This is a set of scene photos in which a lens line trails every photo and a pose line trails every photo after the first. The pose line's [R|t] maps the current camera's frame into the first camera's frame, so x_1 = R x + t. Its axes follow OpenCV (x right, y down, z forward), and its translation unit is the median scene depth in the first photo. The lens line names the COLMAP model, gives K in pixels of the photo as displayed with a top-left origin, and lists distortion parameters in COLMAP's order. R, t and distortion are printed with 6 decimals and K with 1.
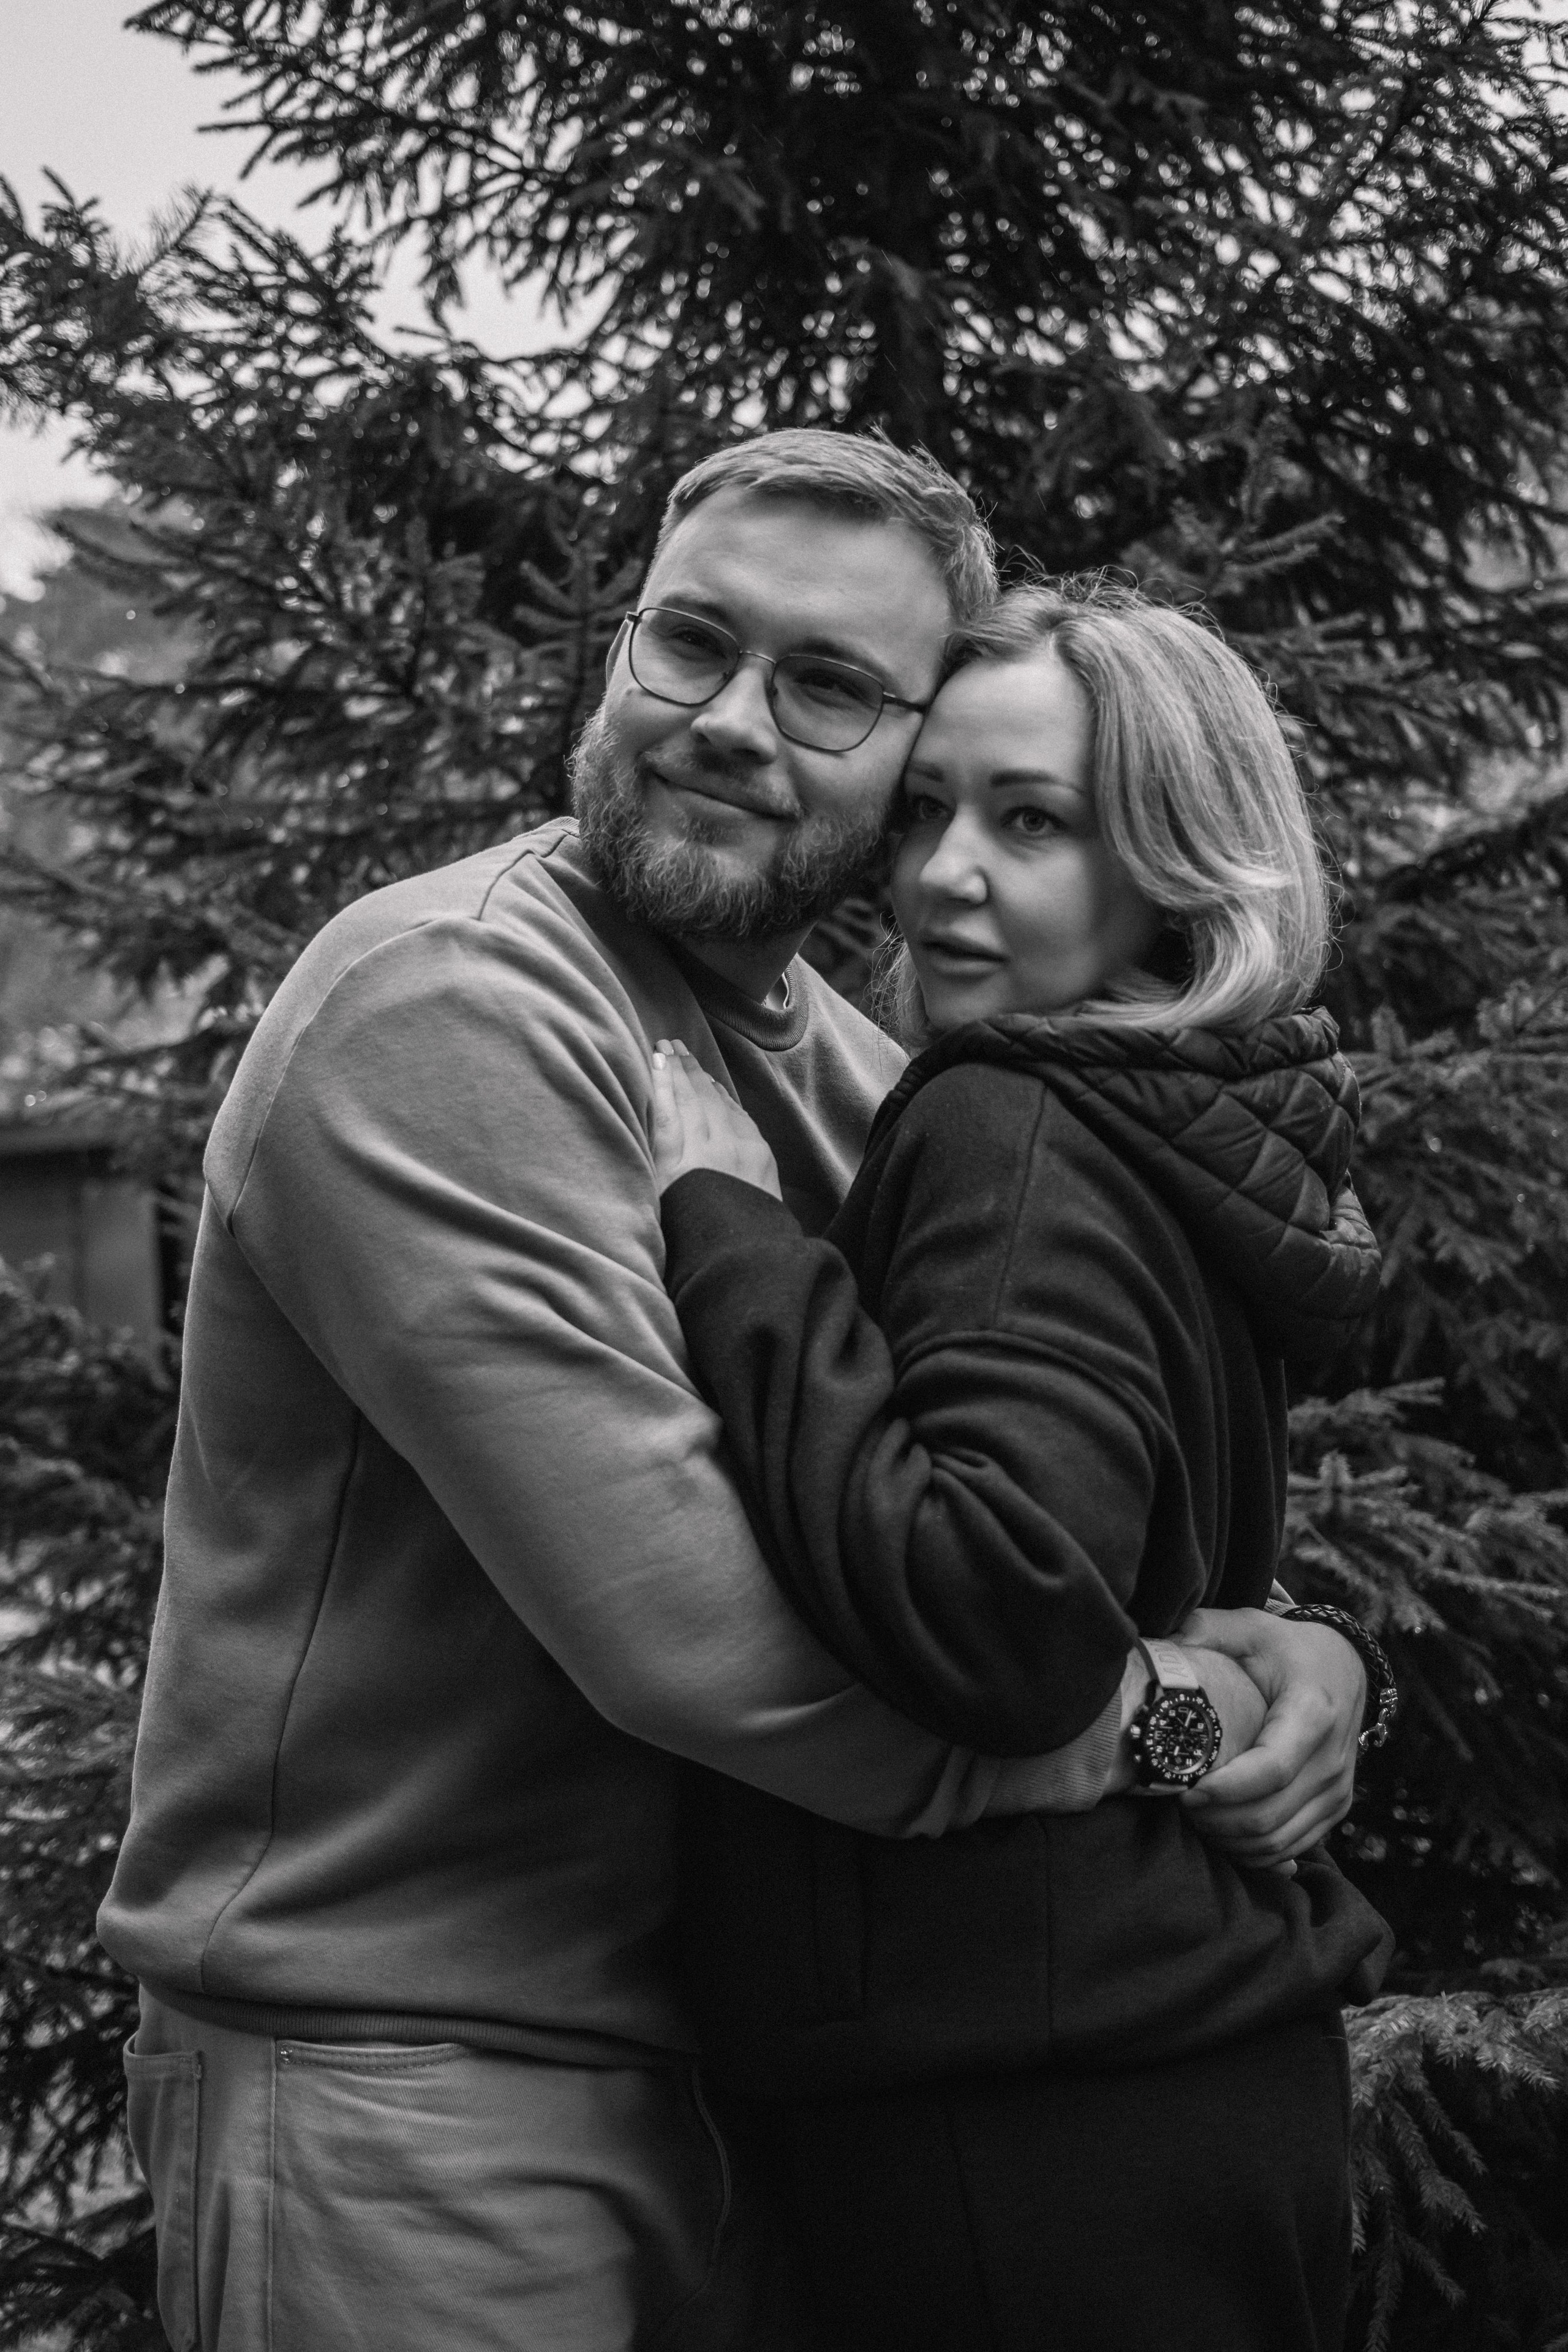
lens RADIAL K [[2814.9, 0, 861.9], [0, 2814.9, 1091.6], [0, 0, 1]] dist [-0.010351, 0.030093]
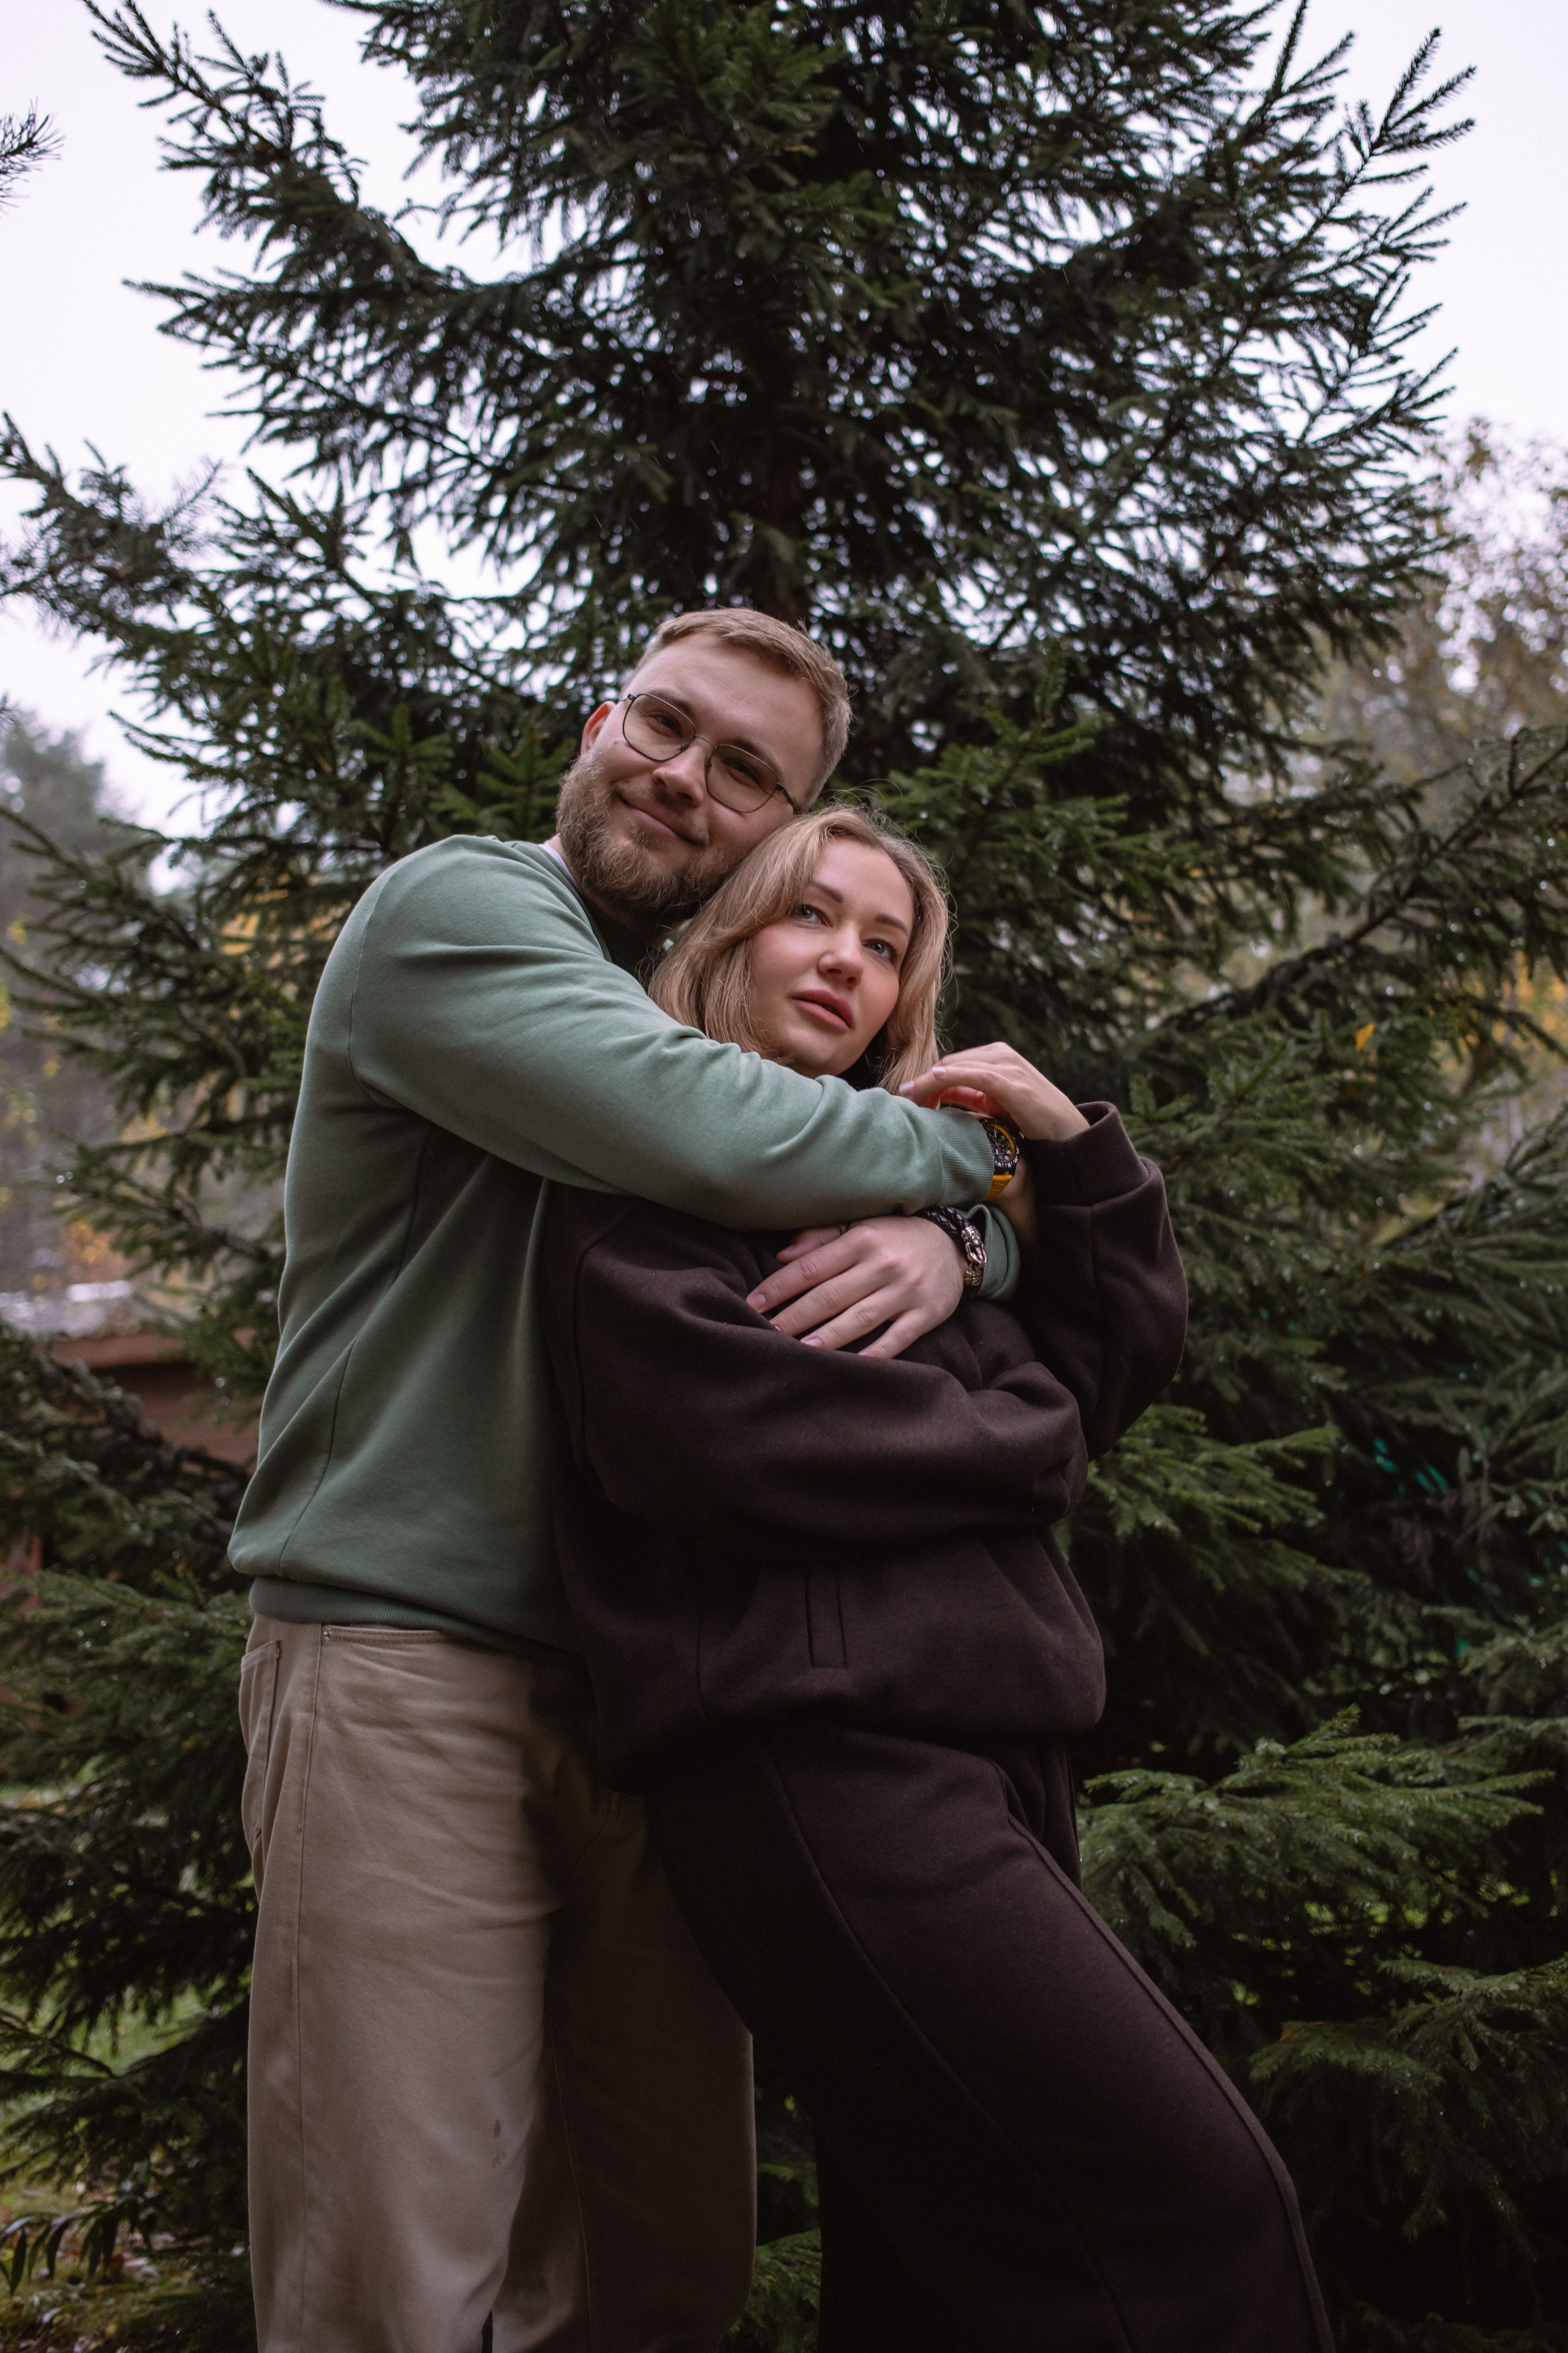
lens RADIAL K [[2913.7, 0, 835.1], [0, 2913.7, 1213.6], [0, 0, 1]] dist [0.028102, -0.004099]
pose [[0.998783, 0.019299, 0.045383, -0.013197], [-0.015501, 0.996461, -0.082613, 0.110421], [-0.046817, 0.081809, 0.995548, -0.263748]]
